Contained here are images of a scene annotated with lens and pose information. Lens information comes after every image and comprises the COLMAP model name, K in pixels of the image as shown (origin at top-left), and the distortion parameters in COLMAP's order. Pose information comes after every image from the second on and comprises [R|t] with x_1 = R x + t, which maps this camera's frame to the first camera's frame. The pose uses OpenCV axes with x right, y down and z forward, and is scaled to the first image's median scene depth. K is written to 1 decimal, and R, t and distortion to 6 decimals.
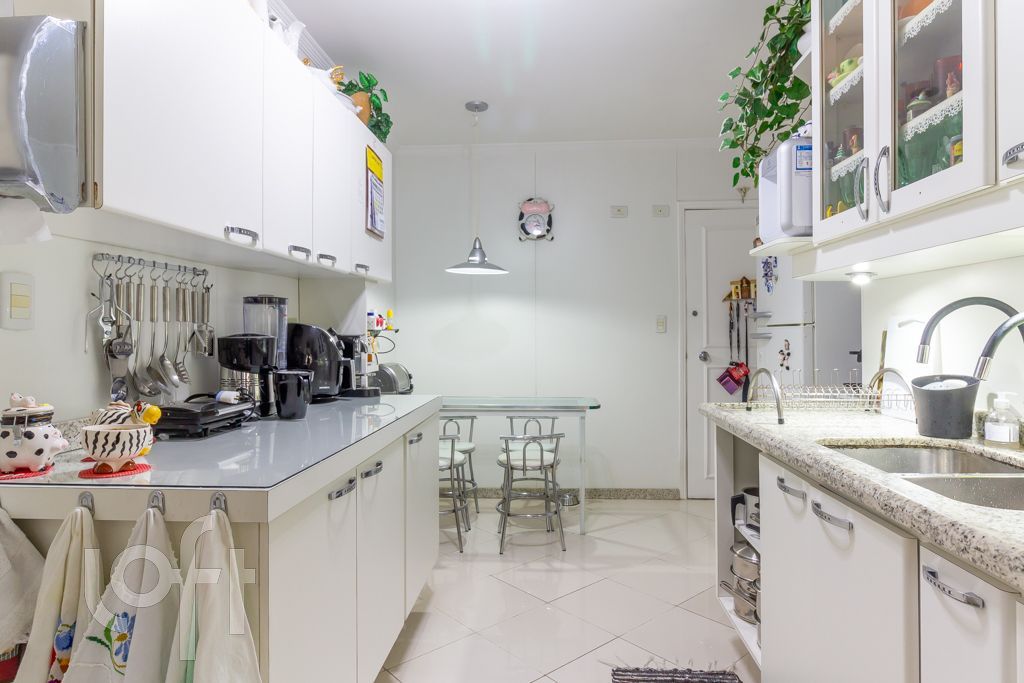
lens RADIAL K [[596.1, 0, 514.1], [0, 596.1, 340.5], [0, 0, 1]] dist [0.002220, -0.004152]
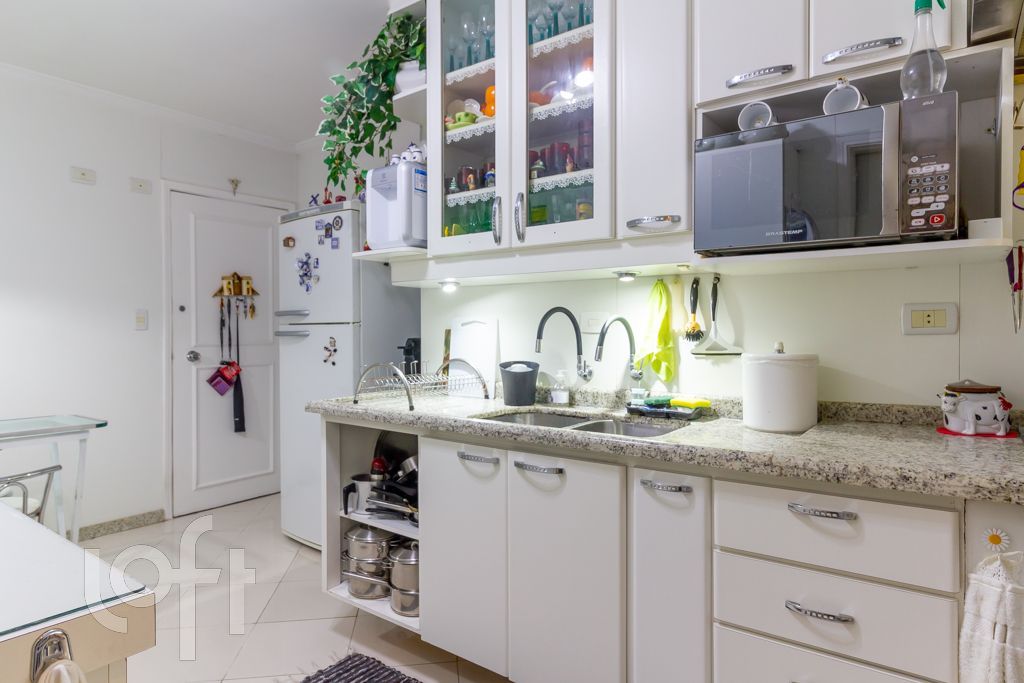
lens RADIAL K [[596.1, 0, 513.9], [0, 596.1, 339.3], [0, 0, 1]] dist [0.002220, -0.004152]
pose [[0.544854, -0.007156, 0.838500, -0.264201], [0.006840, 0.999968, 0.004090, 0.000594], [-0.838503, 0.003507, 0.544885, 0.141849]]
